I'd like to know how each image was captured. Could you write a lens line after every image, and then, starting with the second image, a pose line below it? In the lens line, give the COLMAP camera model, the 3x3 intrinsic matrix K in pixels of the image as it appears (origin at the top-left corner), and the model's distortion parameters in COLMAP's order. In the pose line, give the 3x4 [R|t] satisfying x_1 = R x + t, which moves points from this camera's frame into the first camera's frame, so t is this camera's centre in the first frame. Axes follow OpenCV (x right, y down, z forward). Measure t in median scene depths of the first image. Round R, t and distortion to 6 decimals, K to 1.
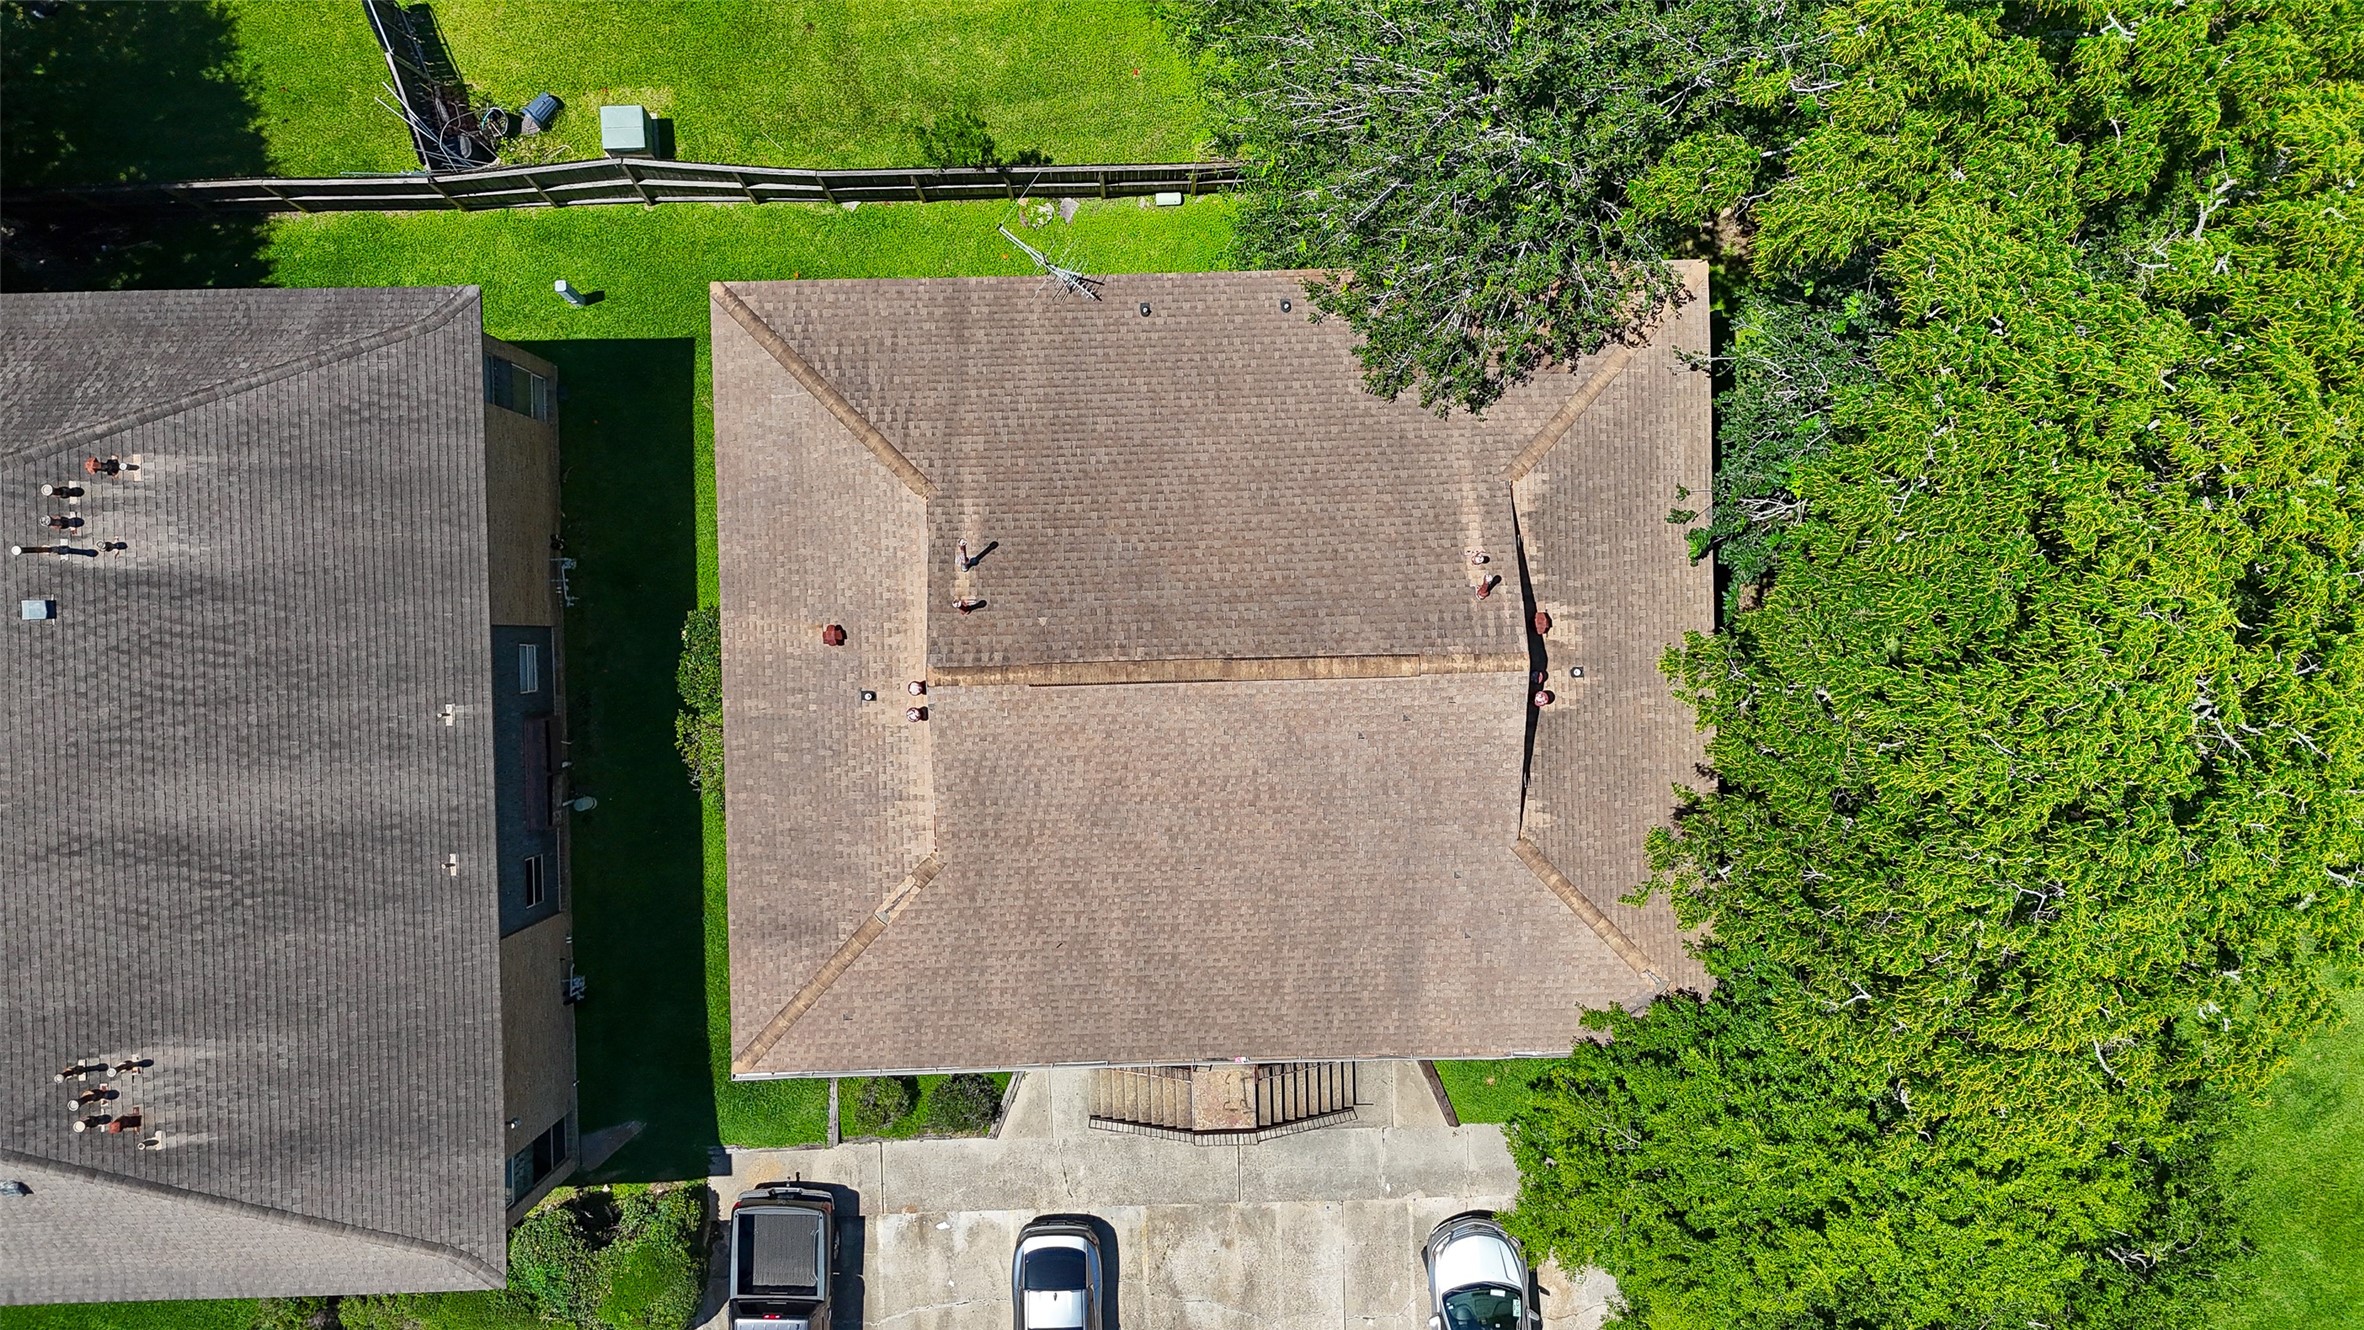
lens RADIAL K [[1735.8, 0, 1173.0], [0, 1735.8, 660.4], [0, 0, 1]] dist [0.088267, -0.091653]
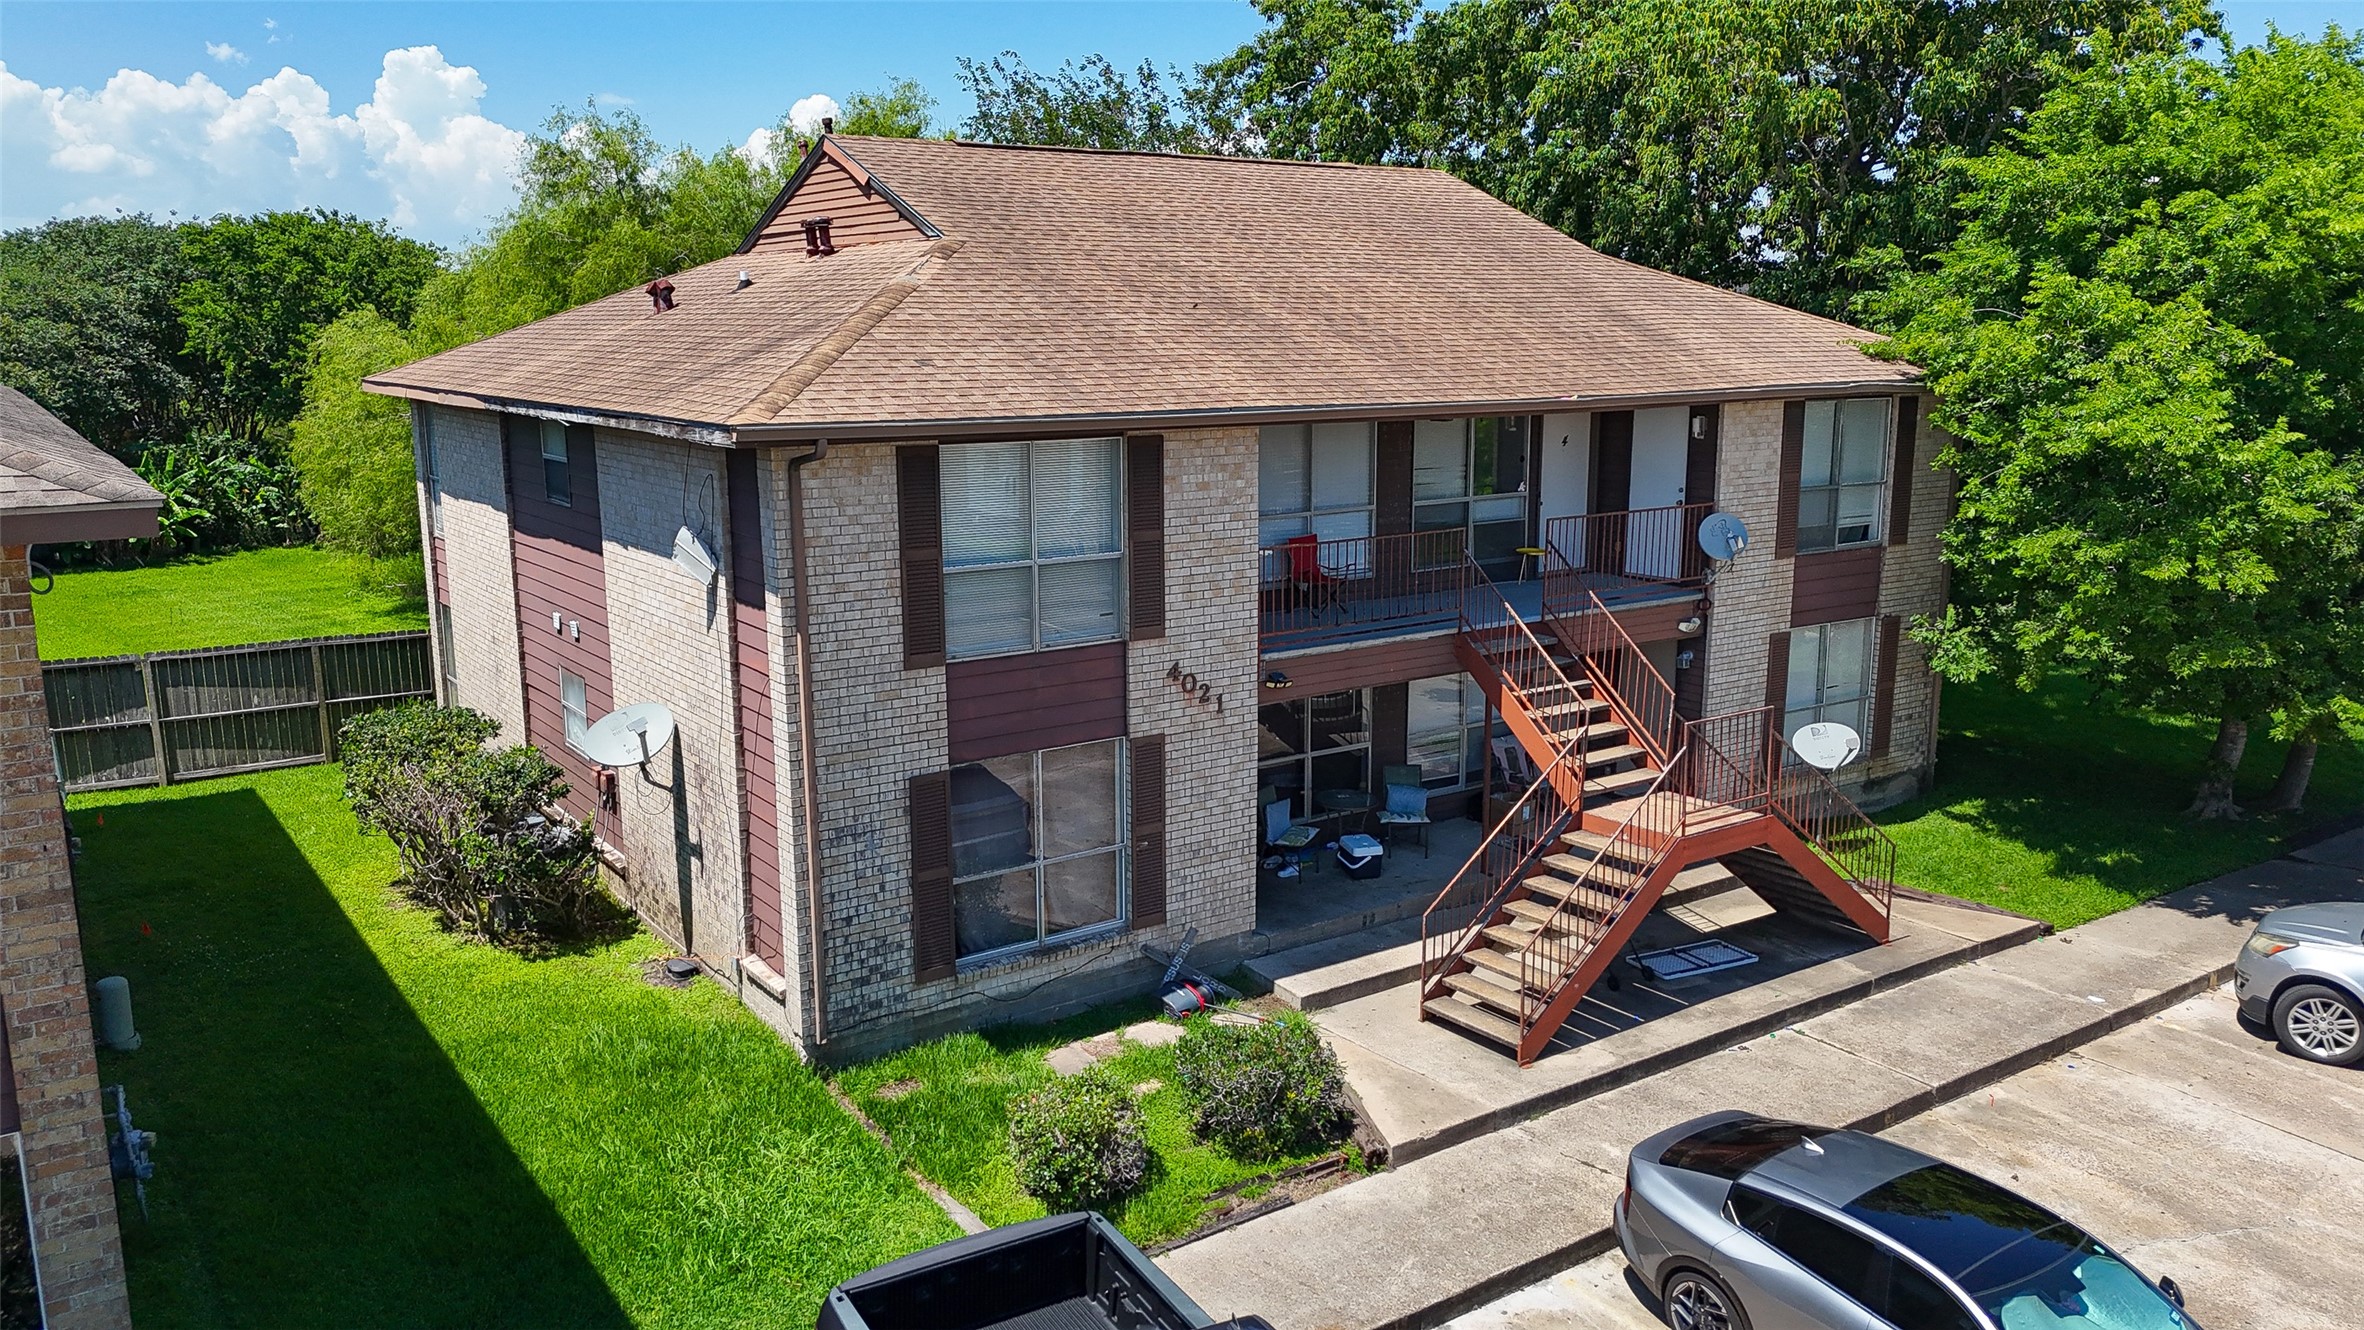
lens RADIAL K [[1735.8, 0, 1164.5], [0, 1735.8, 667.3], [0, 0, 1]] dist [0.088267, -0.091653]
pose [[0.836976, -0.121356, 0.533613, -0.400626], [0.546823, 0.147446, -0.824163, 0.657212], [0.021338, 0.981597, 0.189769, 0.985959]]
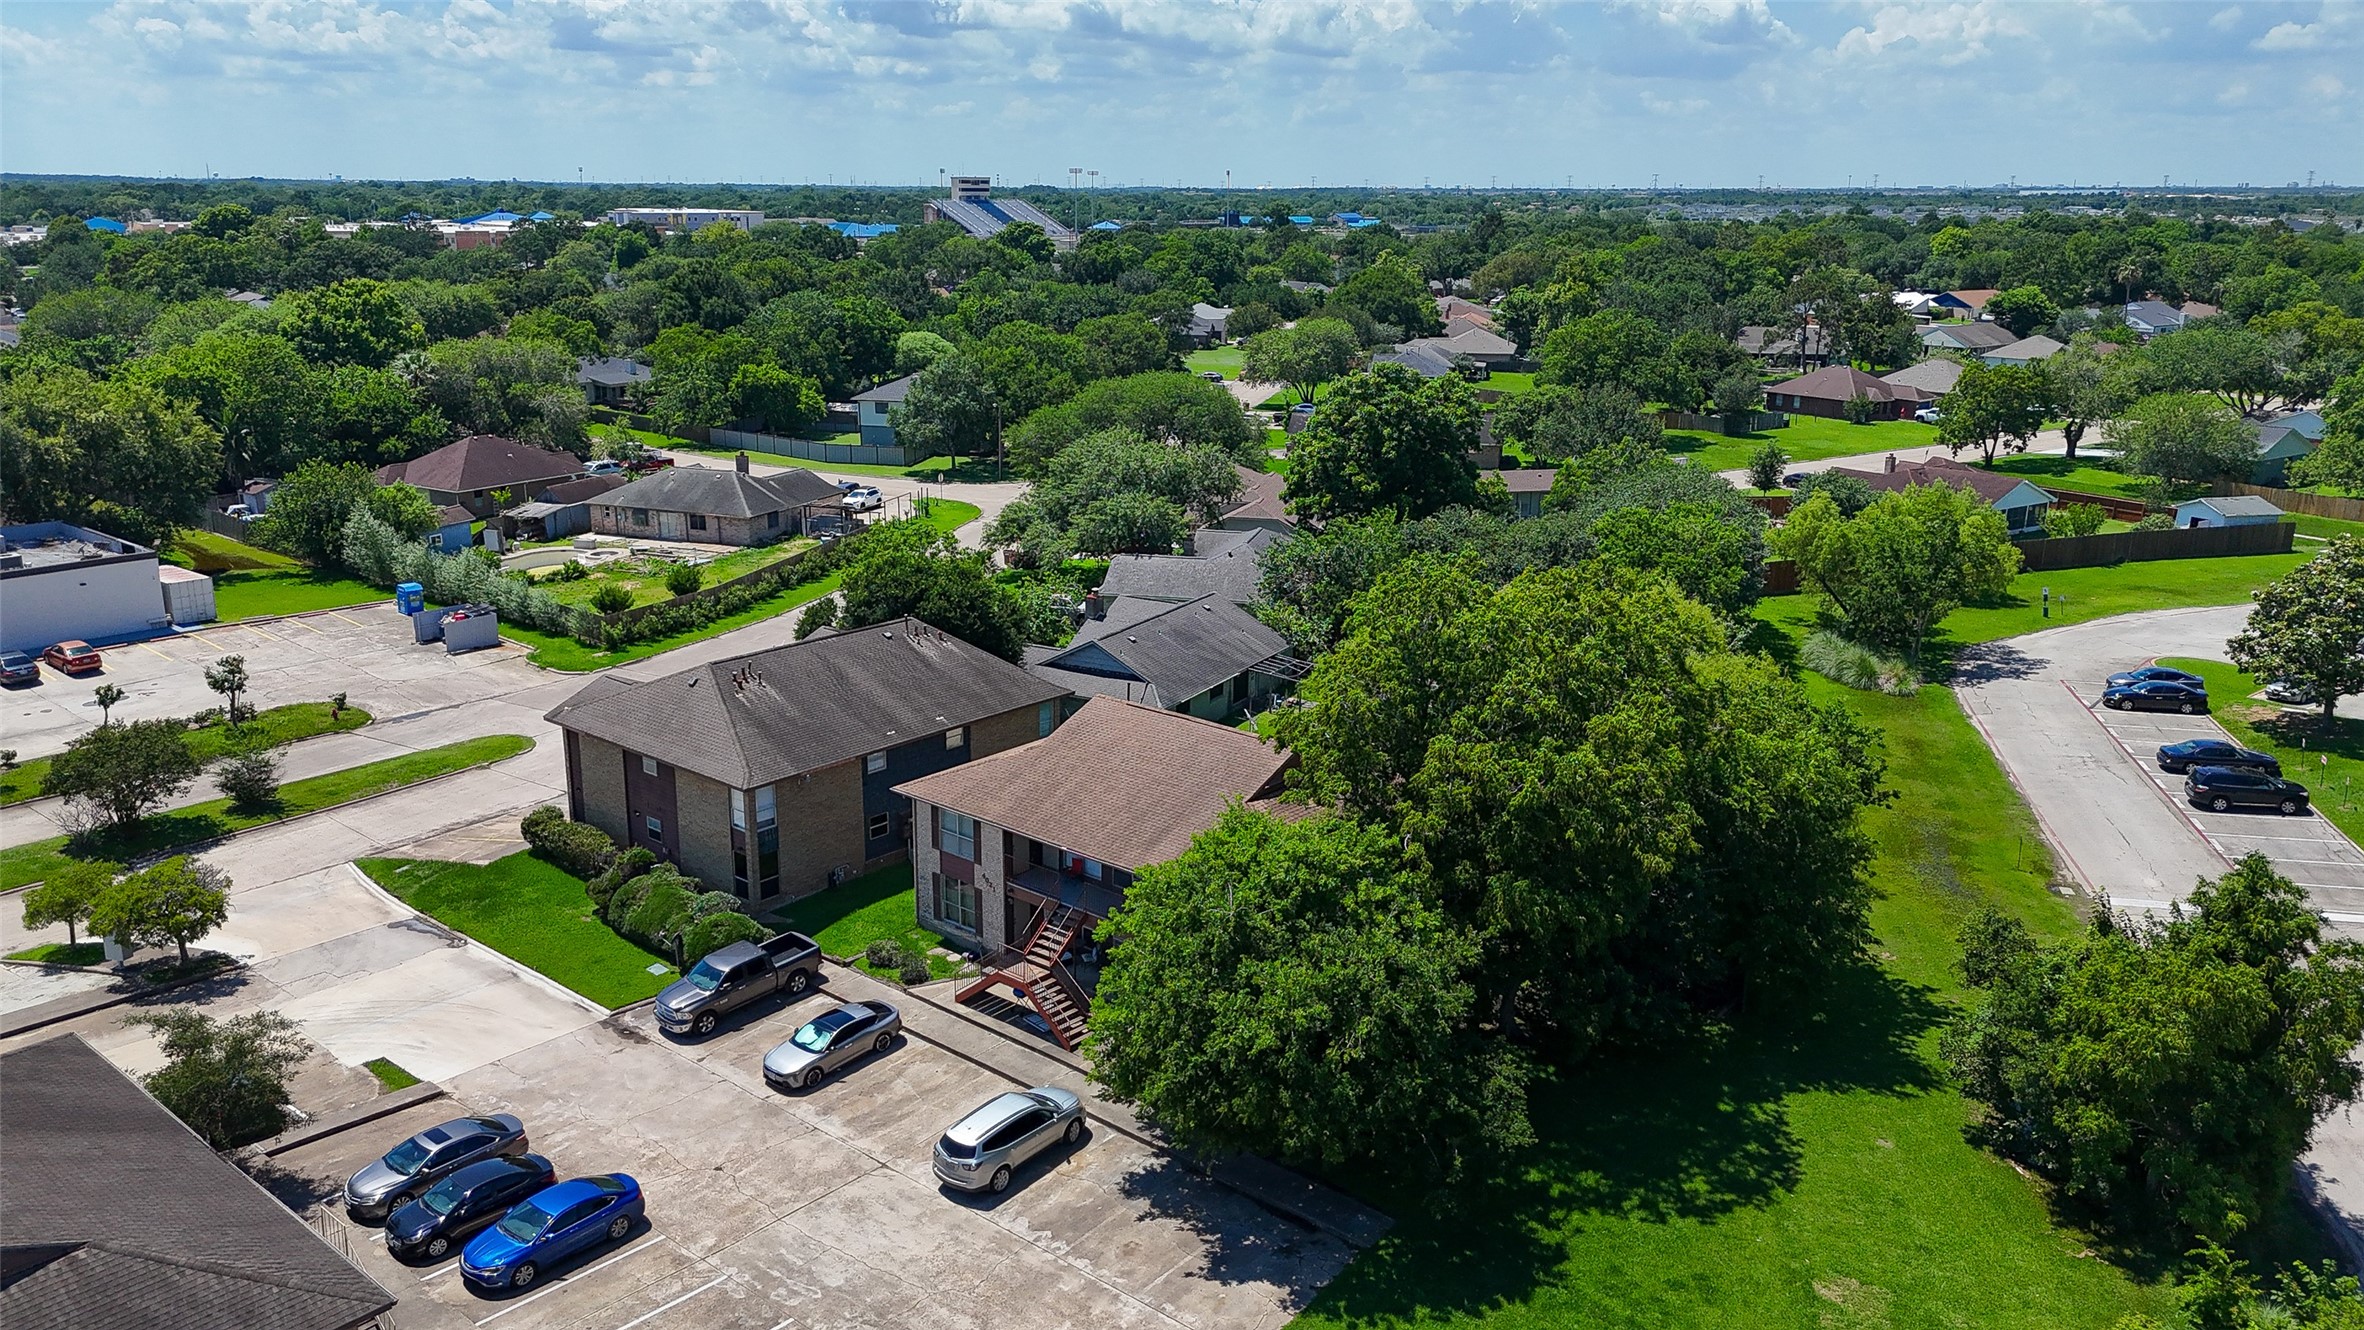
lens RADIAL K [[1735.8, 0, 1183.3], [0, 1735.8, 659.7], [0, 0, 1]] dist [0.088267, -0.091653]
pose [[0.742235, 0.172290, -0.647614, 1.351850], [-0.670101, 0.180394, -0.720016, 1.494341], [-0.007226, 0.968387, 0.249346, 0.326491]]
